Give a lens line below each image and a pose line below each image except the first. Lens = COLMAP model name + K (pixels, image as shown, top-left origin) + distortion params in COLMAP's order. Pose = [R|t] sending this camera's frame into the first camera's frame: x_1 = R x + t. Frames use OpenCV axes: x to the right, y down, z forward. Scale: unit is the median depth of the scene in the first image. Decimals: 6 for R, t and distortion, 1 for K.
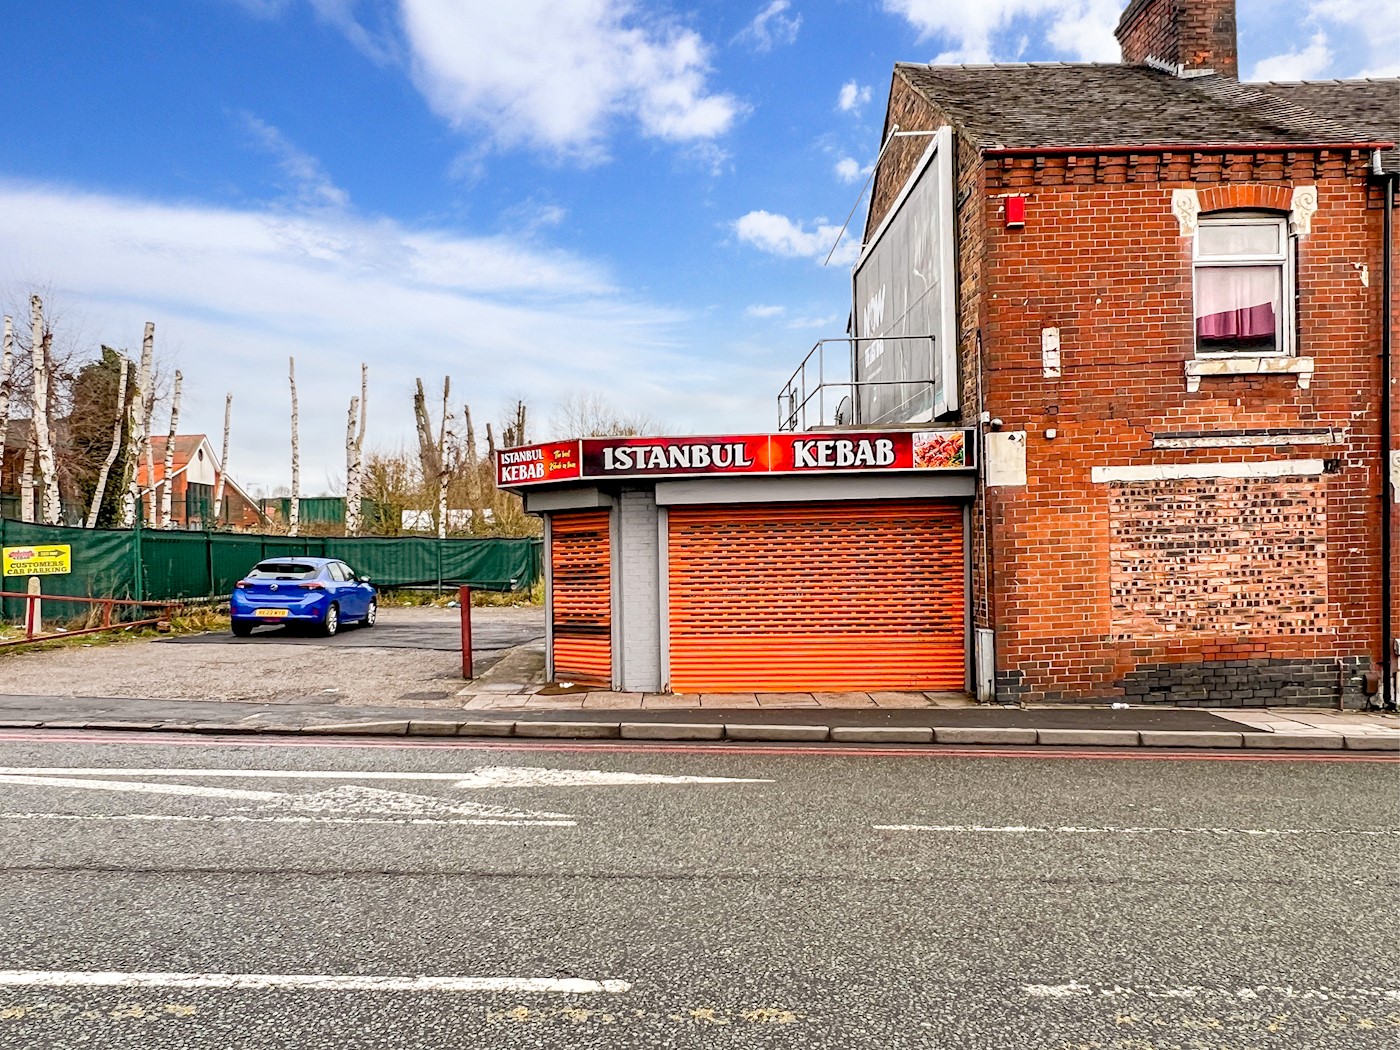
lens RADIAL K [[1025.1, 0, 697.0], [0, 1025.1, 530.3], [0, 0, 1]] dist [0.000152, -0.002093]
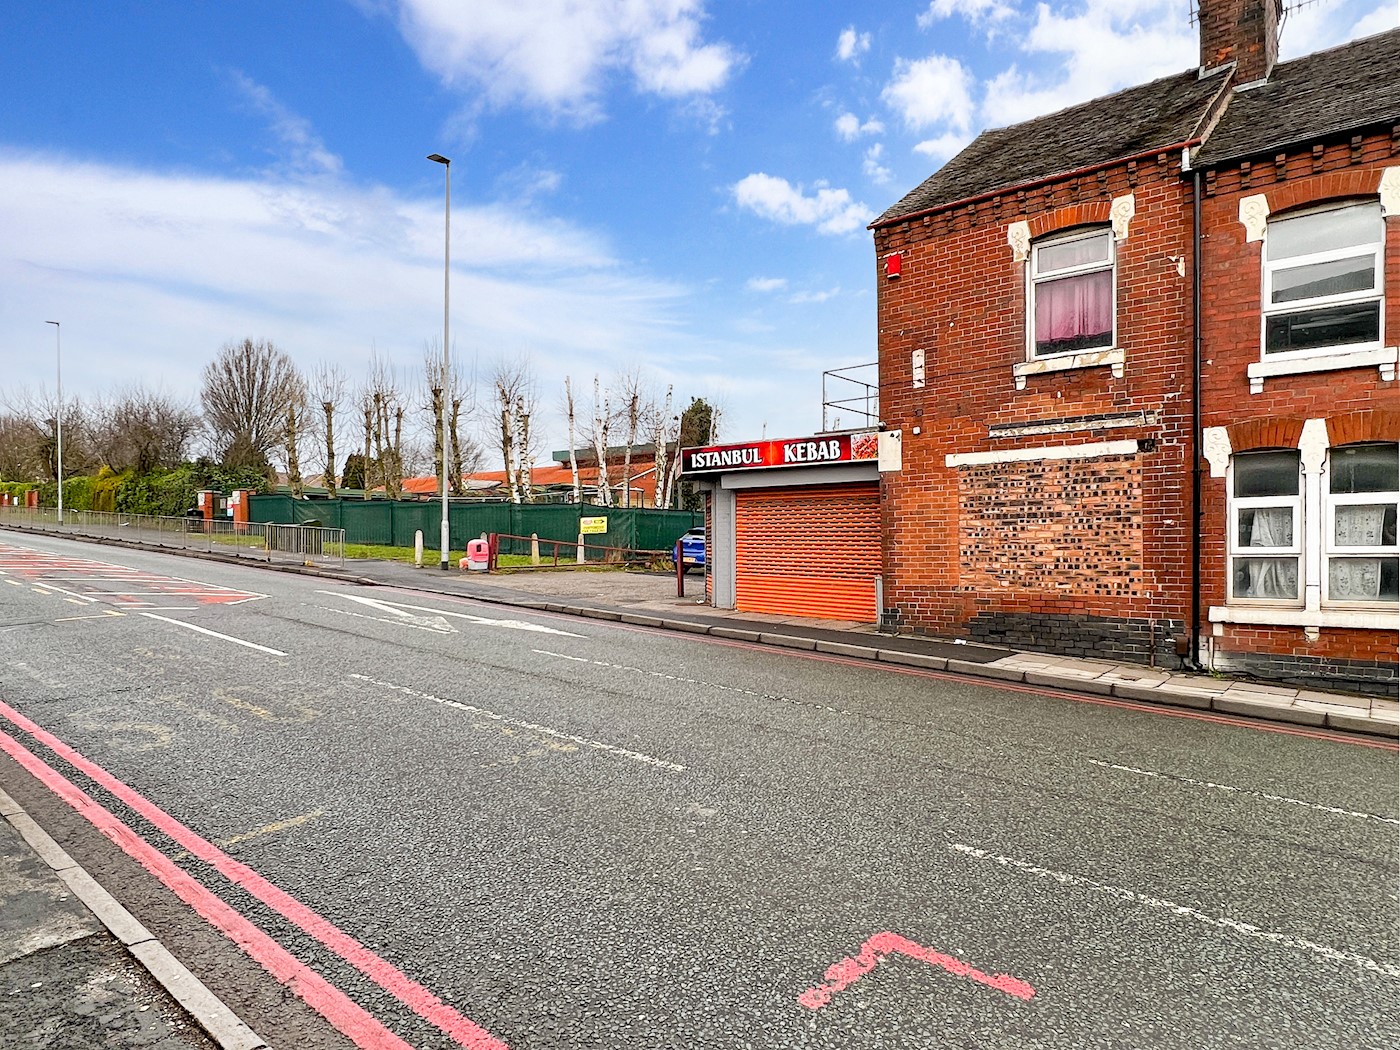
lens RADIAL K [[829.8, 0, 686.2], [0, 829.8, 530.0], [0, 0, 1]] dist [-0.000678, 0.000969]
pose [[0.756308, 0.019431, -0.653927, 0.821700], [-0.009469, 0.999779, 0.018757, 0.016154], [0.654147, -0.007994, 0.756325, -0.001074]]
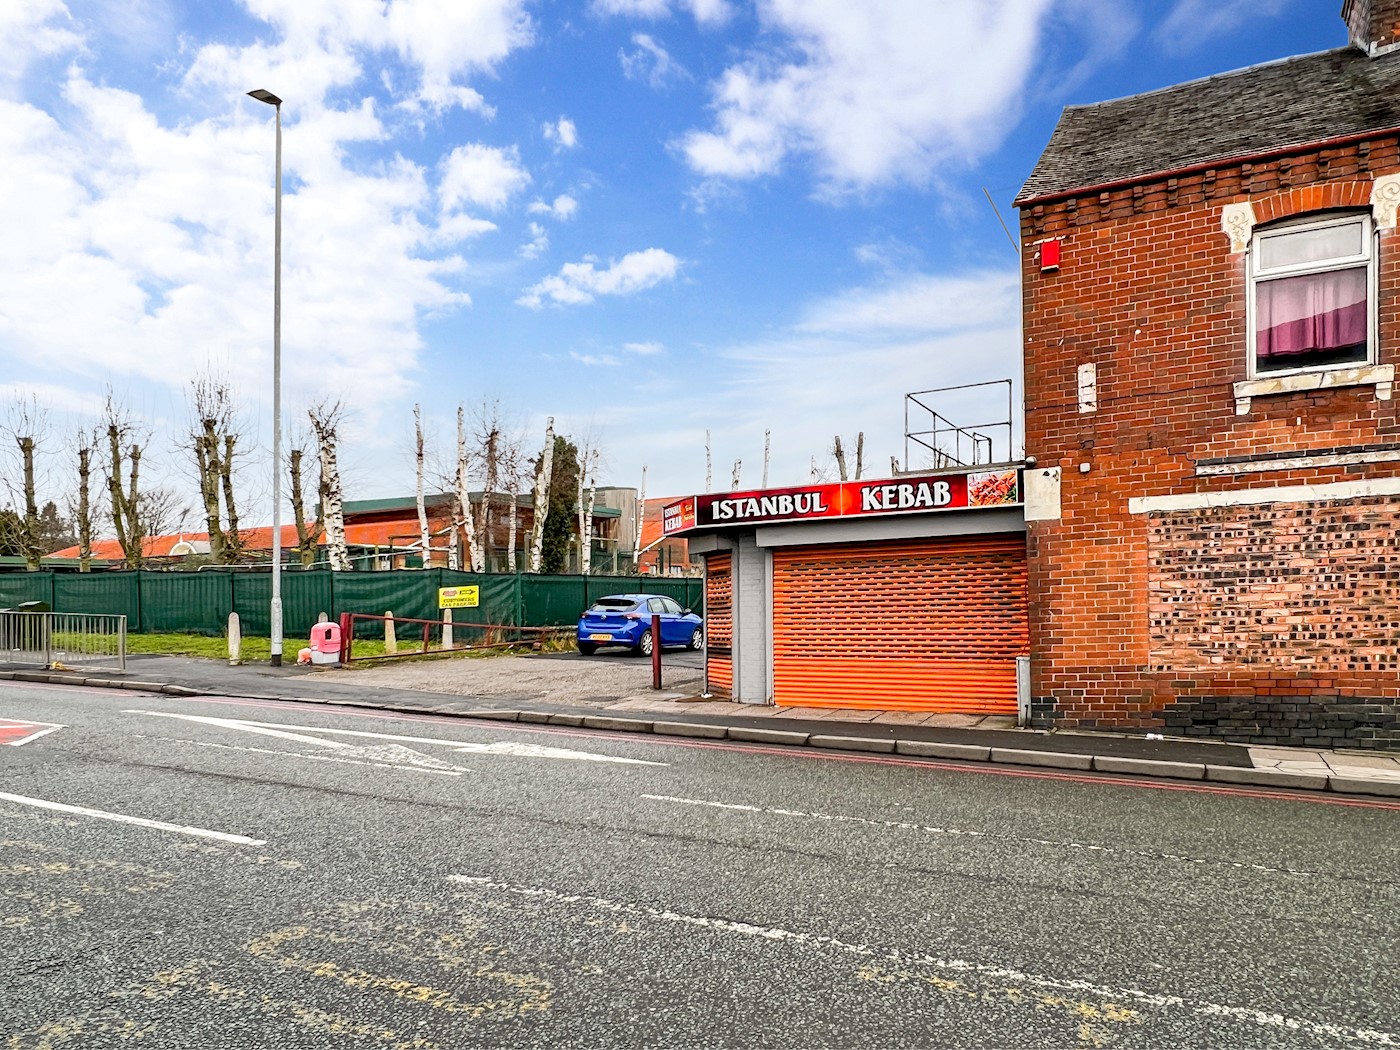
lens RADIAL K [[944.6, 0, 695.1], [0, 944.6, 577.7], [0, 0, 1]] dist [-0.003701, 0.001643]
pose [[0.896462, -0.012681, -0.442939, 0.413776], [0.015990, 0.999865, 0.003736, 0.006031], [0.442832, -0.010432, 0.896544, -0.019612]]
